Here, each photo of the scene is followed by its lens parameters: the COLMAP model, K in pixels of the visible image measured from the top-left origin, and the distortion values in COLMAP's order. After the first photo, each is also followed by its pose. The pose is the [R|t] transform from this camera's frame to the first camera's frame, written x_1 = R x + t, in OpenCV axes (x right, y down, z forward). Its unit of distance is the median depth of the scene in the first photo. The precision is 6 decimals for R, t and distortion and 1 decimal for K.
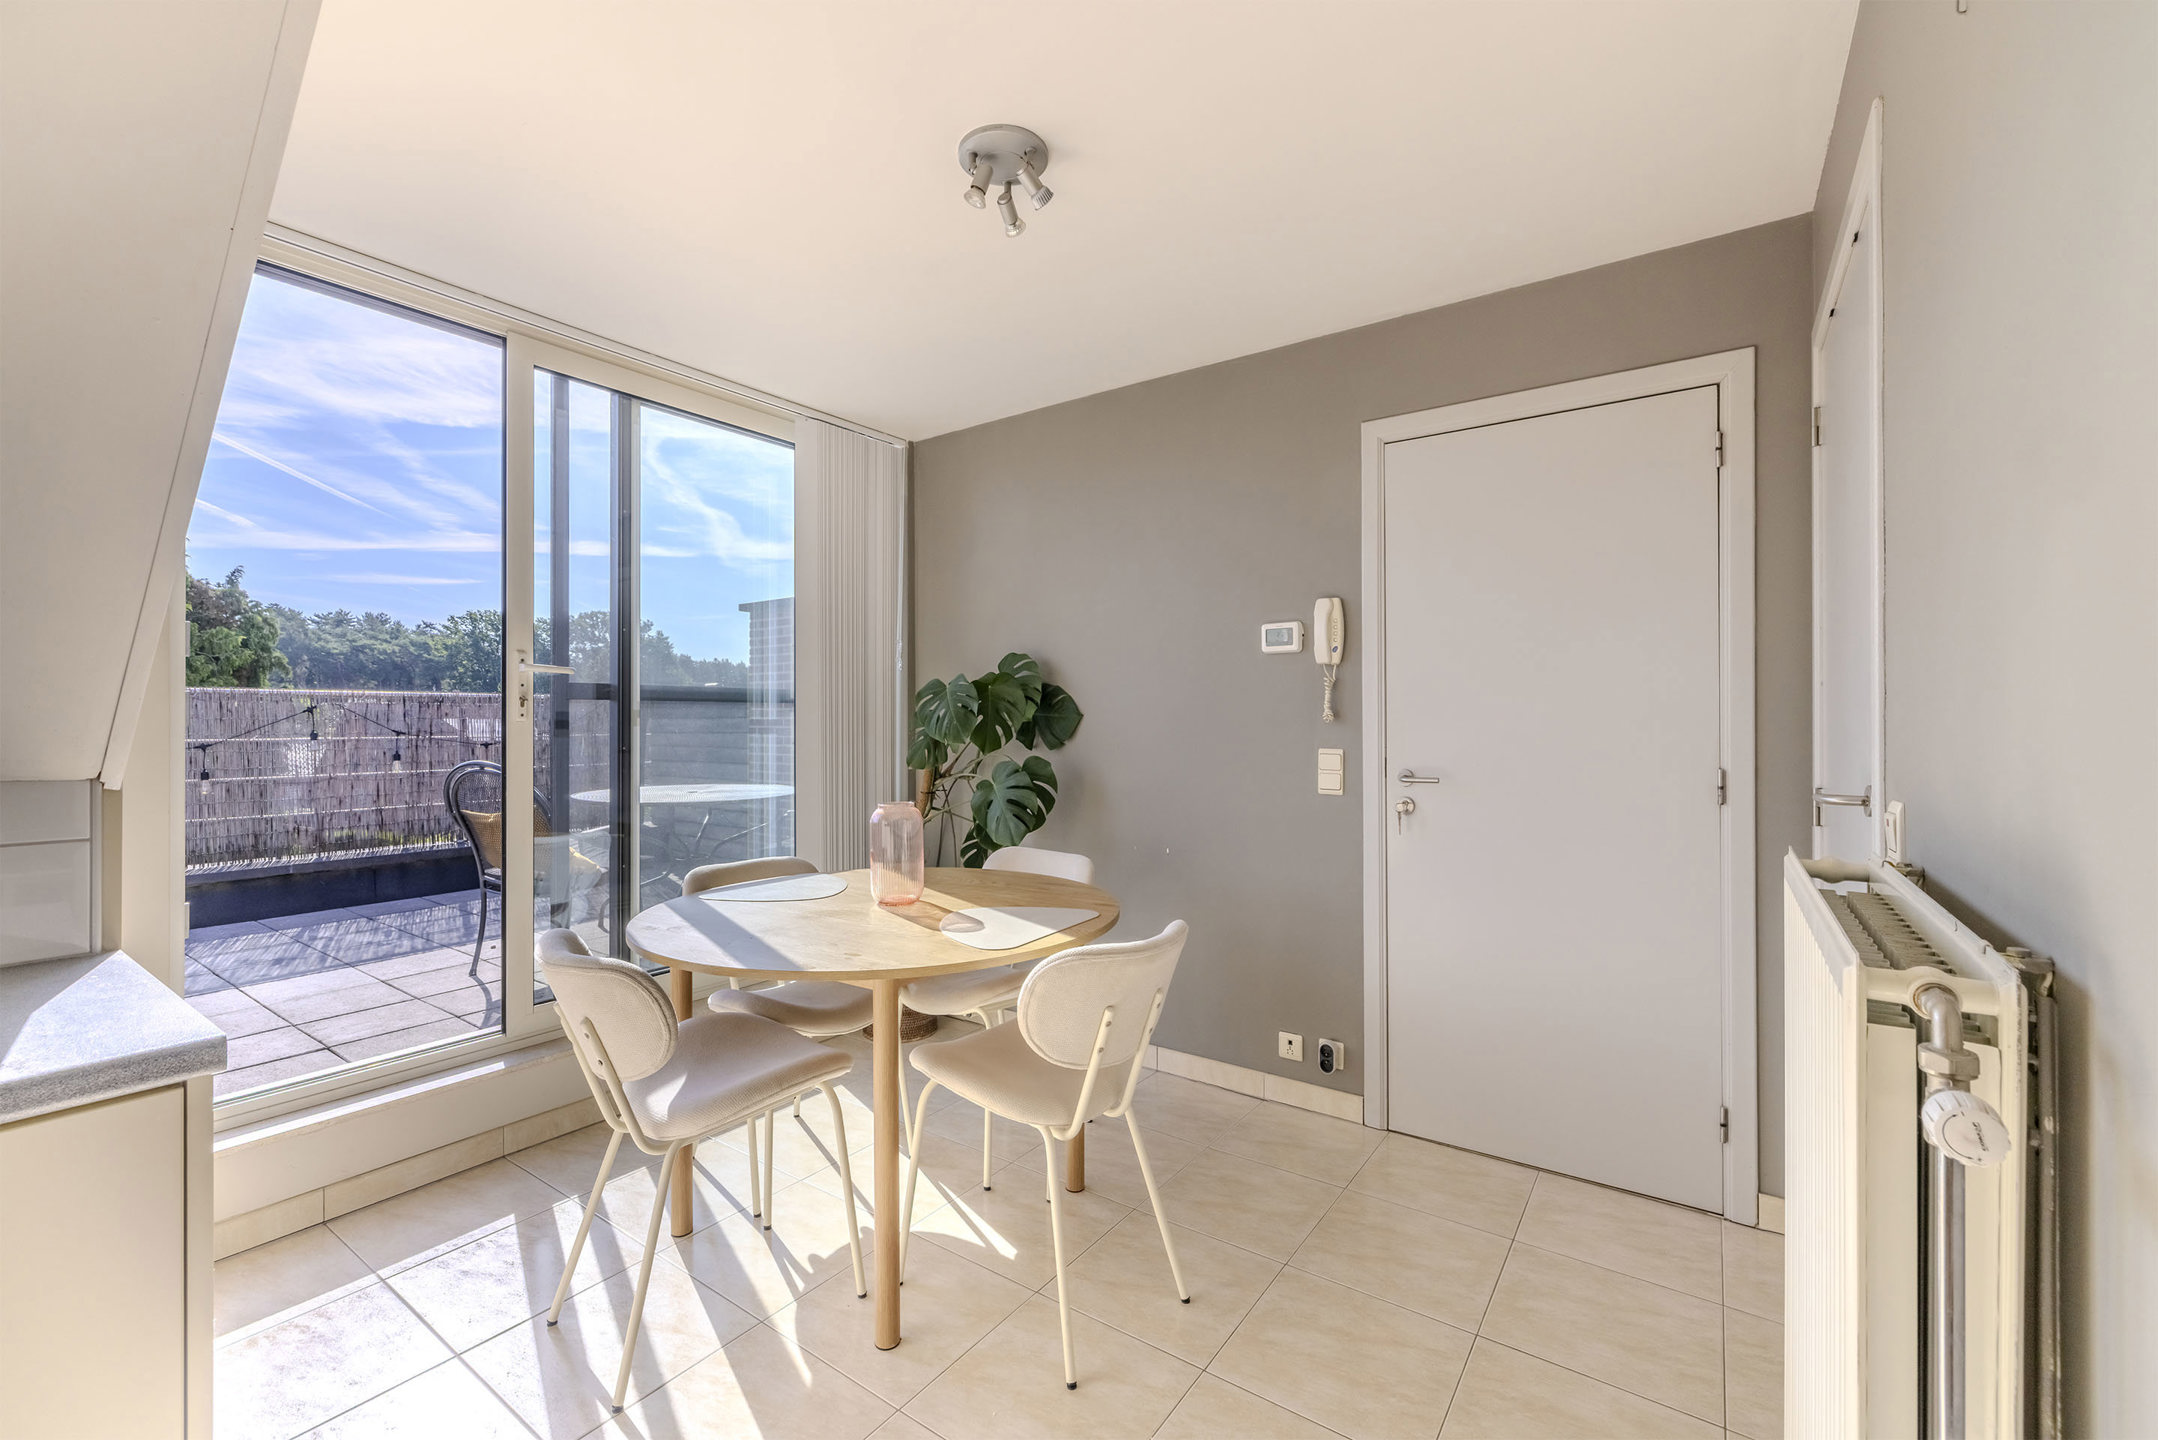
lens RADIAL K [[891.6, 0, 1080.2], [0, 891.6, 715.4], [0, 0, 1]] dist [-0.000460, 0.001395]
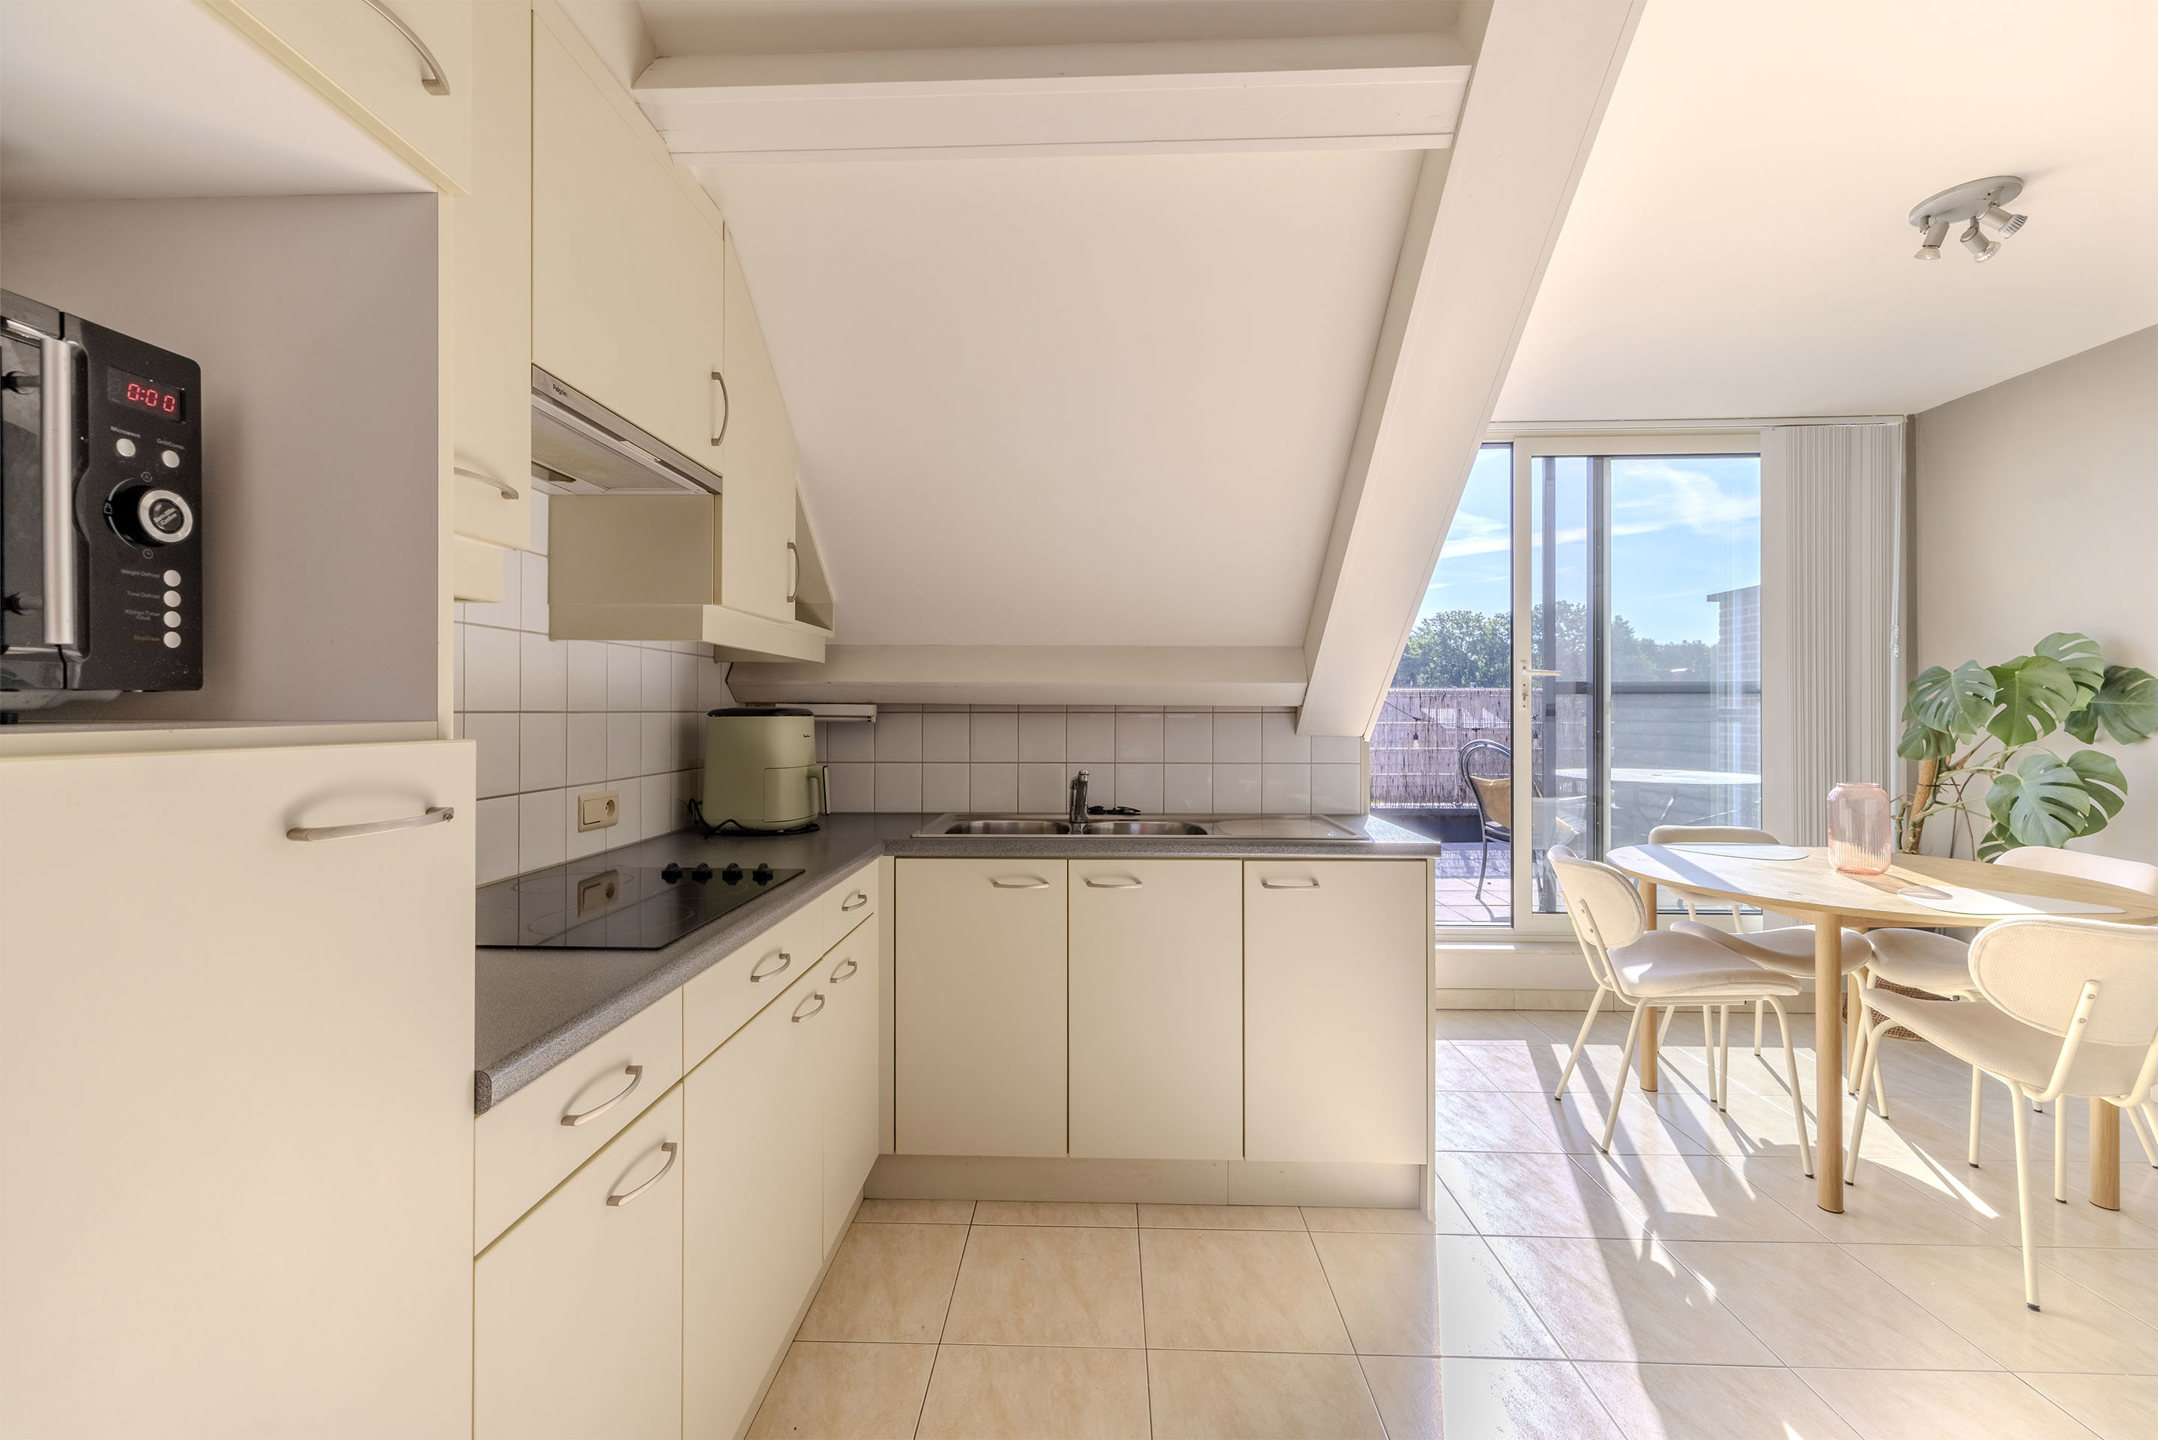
lens RADIAL K [[891.6, 0, 1068.0], [0, 891.6, 713.4], [0, 0, 1]] dist [-0.000460, 0.001395]
pose [[0.545666, 0.002319, -0.837999, 0.166097], [0.005338, 0.999966, 0.006243, -0.001733], [0.837986, -0.007880, 0.545635, -0.381792]]
